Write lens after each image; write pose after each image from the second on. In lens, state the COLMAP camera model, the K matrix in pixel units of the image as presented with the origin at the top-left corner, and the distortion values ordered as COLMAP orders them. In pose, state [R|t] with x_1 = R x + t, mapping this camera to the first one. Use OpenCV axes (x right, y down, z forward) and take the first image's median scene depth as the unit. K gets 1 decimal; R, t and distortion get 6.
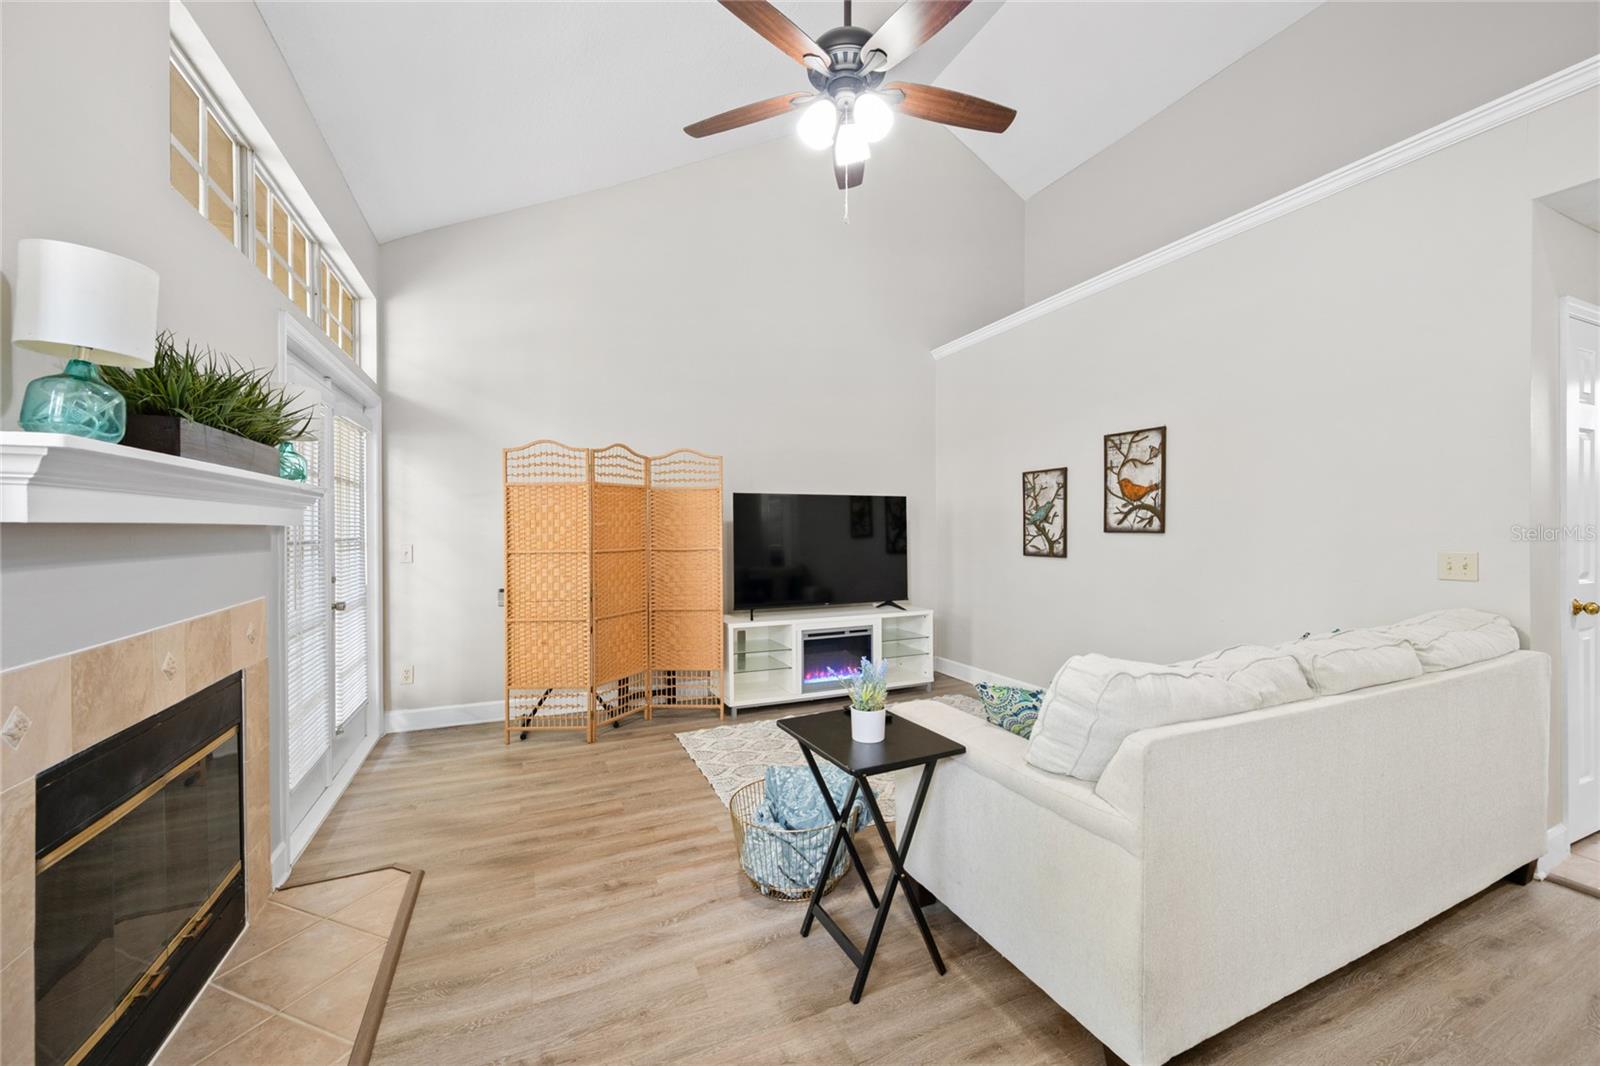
lens RADIAL K [[634.9, 0, 805.8], [0, 634.9, 530.7], [0, 0, 1]] dist [-0.001586, -0.000190]
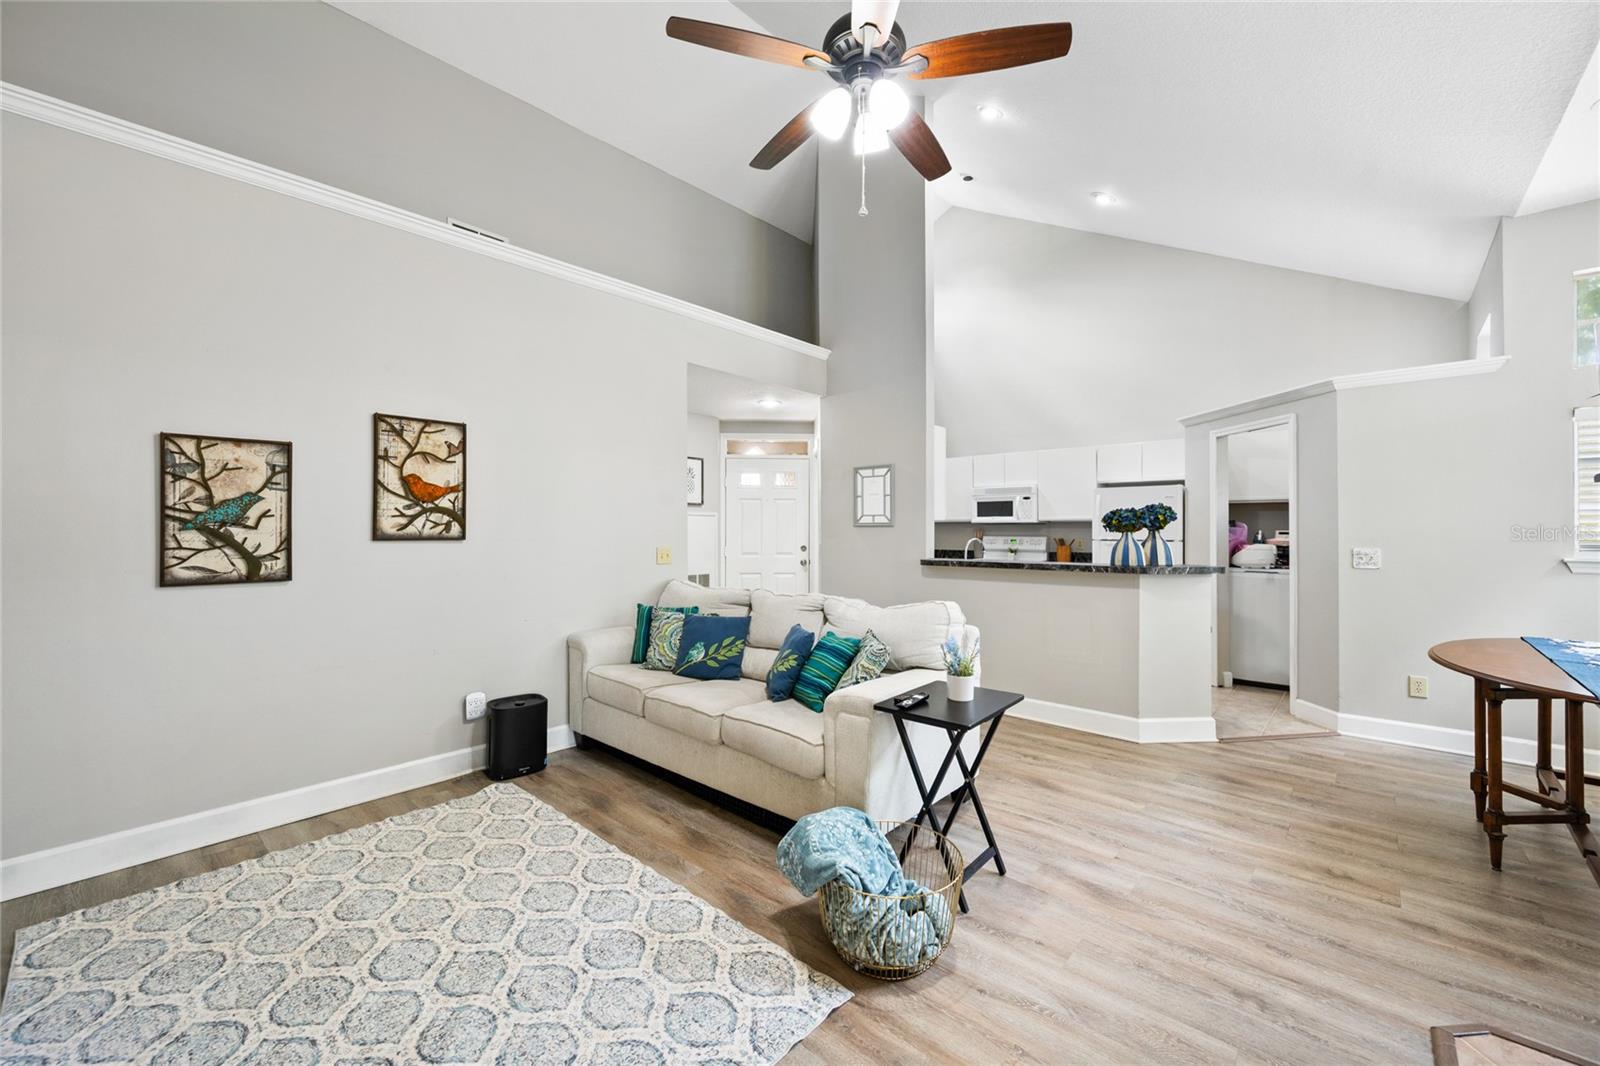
lens RADIAL K [[635.0, 0, 807.8], [0, 635.0, 523.8], [0, 0, 1]] dist [-0.000699, -0.000054]
pose [[-0.406744, 0.009670, 0.913491, -0.437601], [0.004923, 0.999953, -0.008394, -0.008581], [-0.913529, 0.001083, -0.406773, 0.842406]]
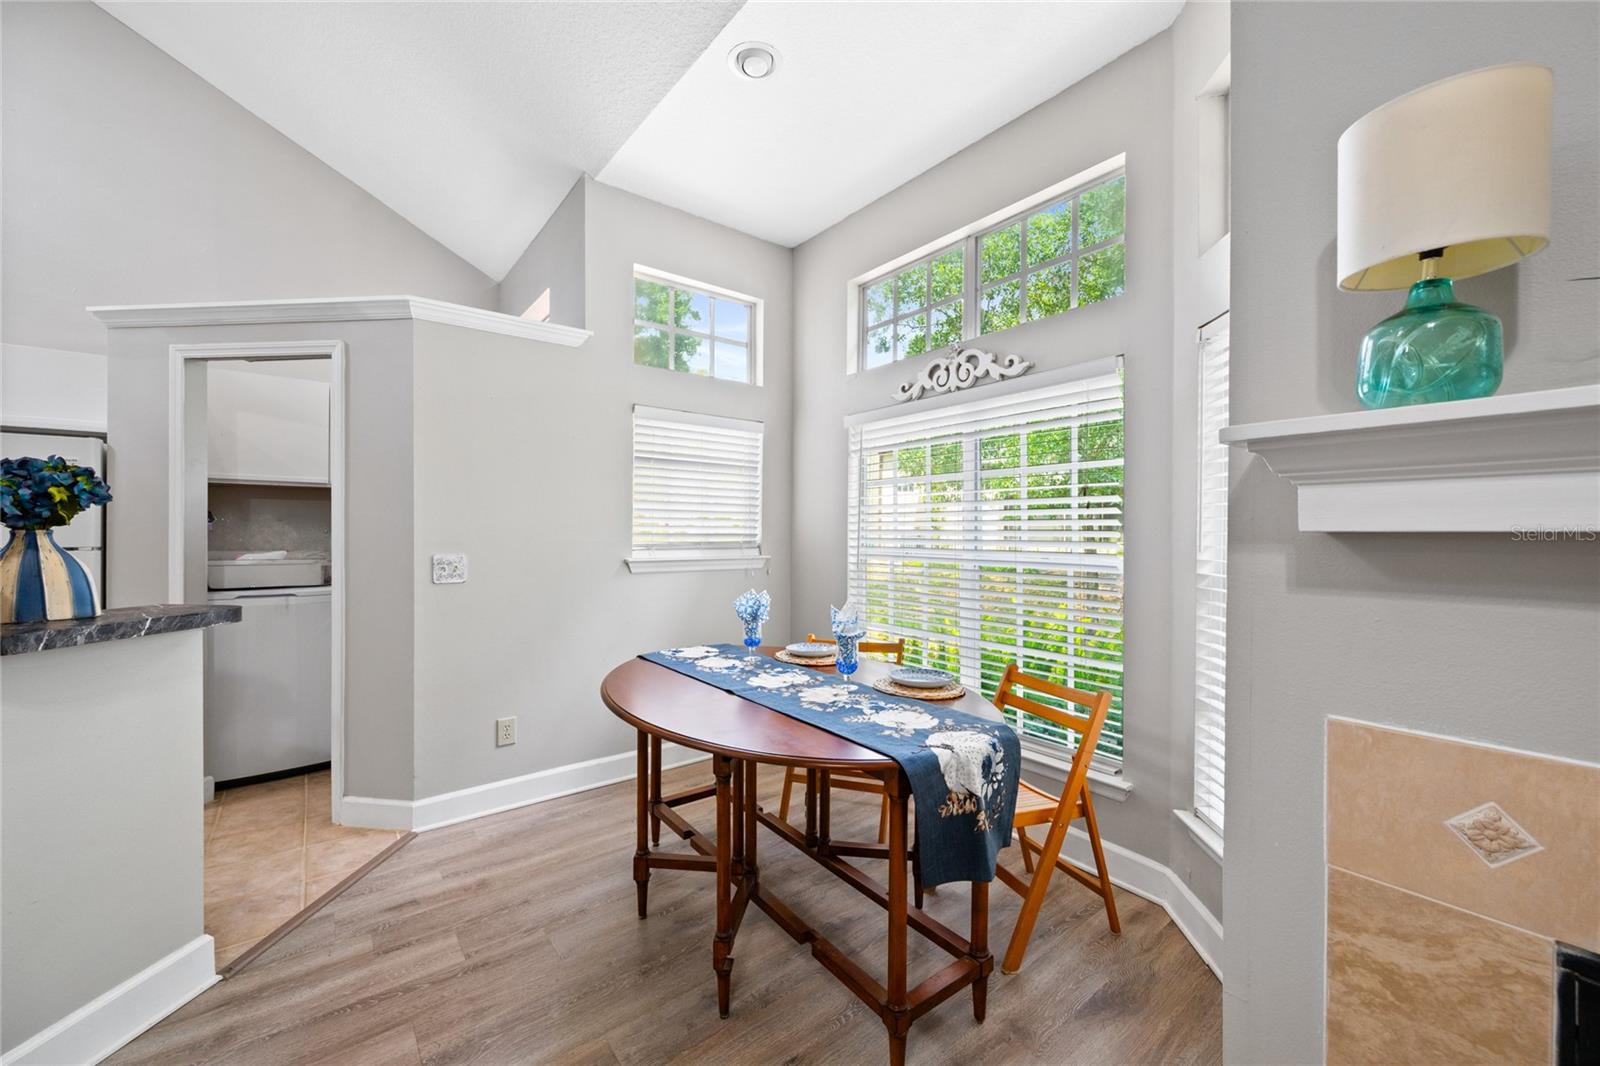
lens RADIAL K [[623.8, 0, 807.1], [0, 623.8, 532.4], [0, 0, 1]] dist [-0.003799, 0.000311]
pose [[-0.968051, -0.001574, -0.250749, -0.096431], [-0.004009, 0.999950, 0.009199, -0.006322], [0.250721, 0.009911, -0.968009, 0.406084]]
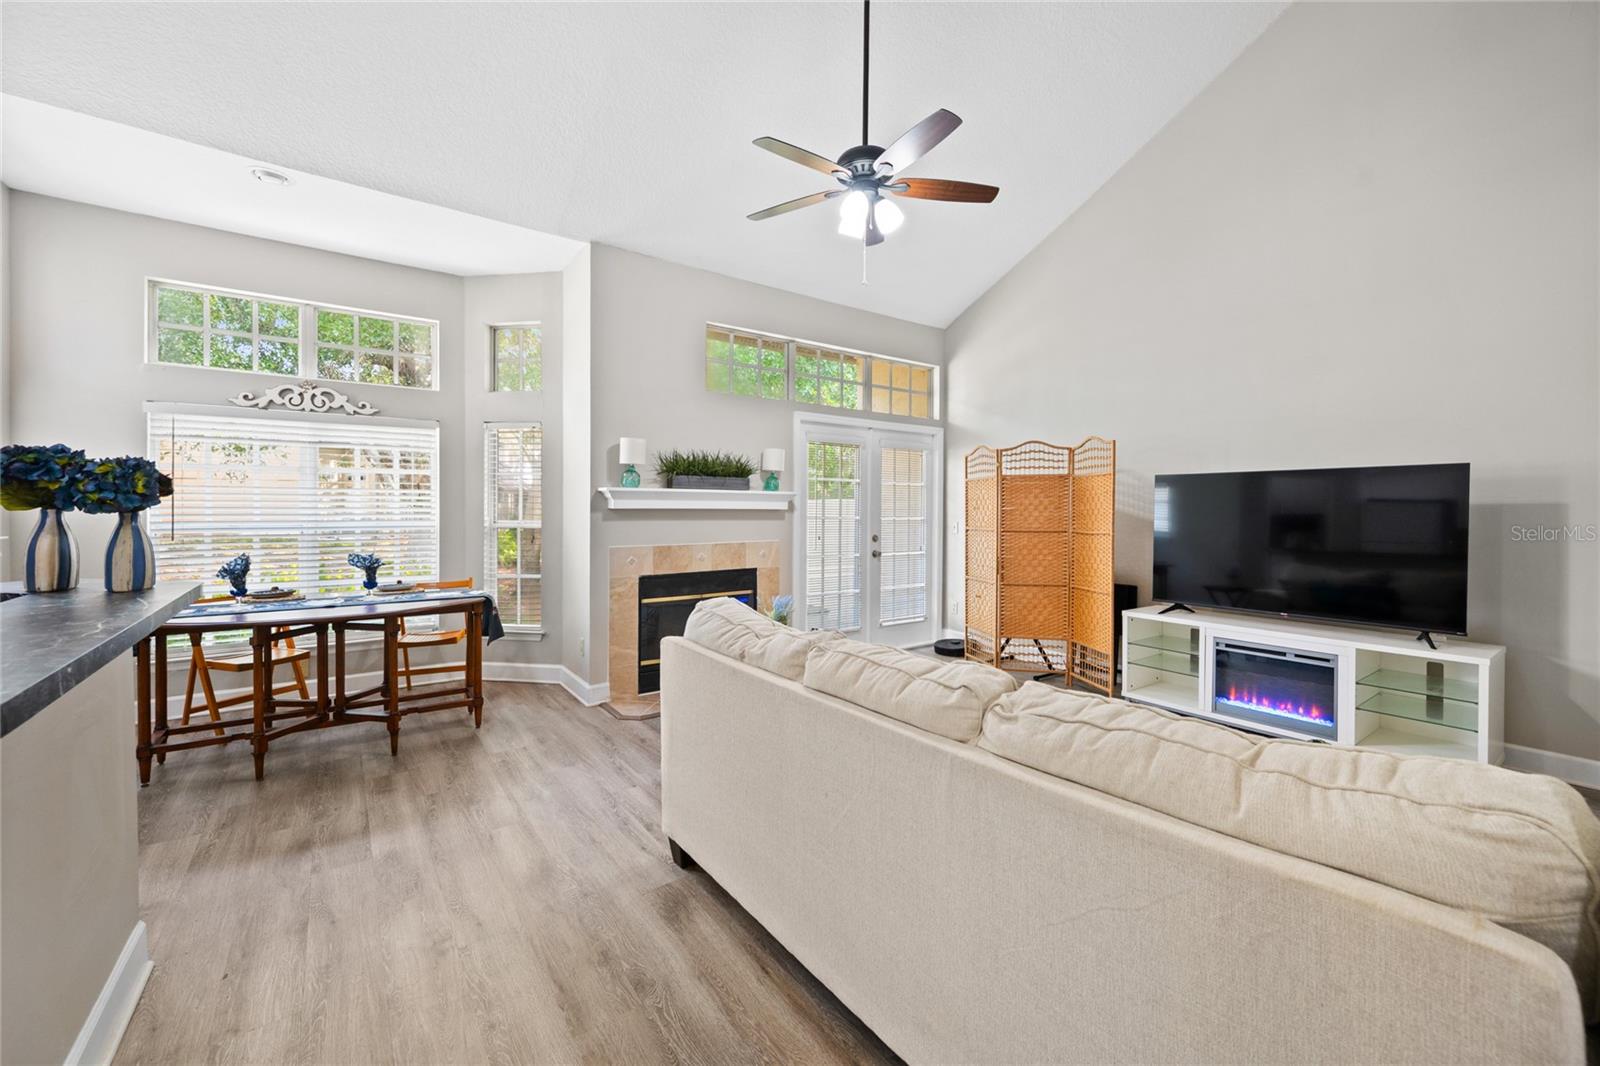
lens RADIAL K [[644.2, 0, 800.6], [0, 644.2, 487.4], [0, 0, 1]] dist [0.000097, 0.000035]
pose [[0.205059, -0.029160, -0.978315, 0.814323], [-0.006949, 0.999488, -0.031247, -0.009317], [0.978725, 0.013206, 0.204751, 0.334541]]
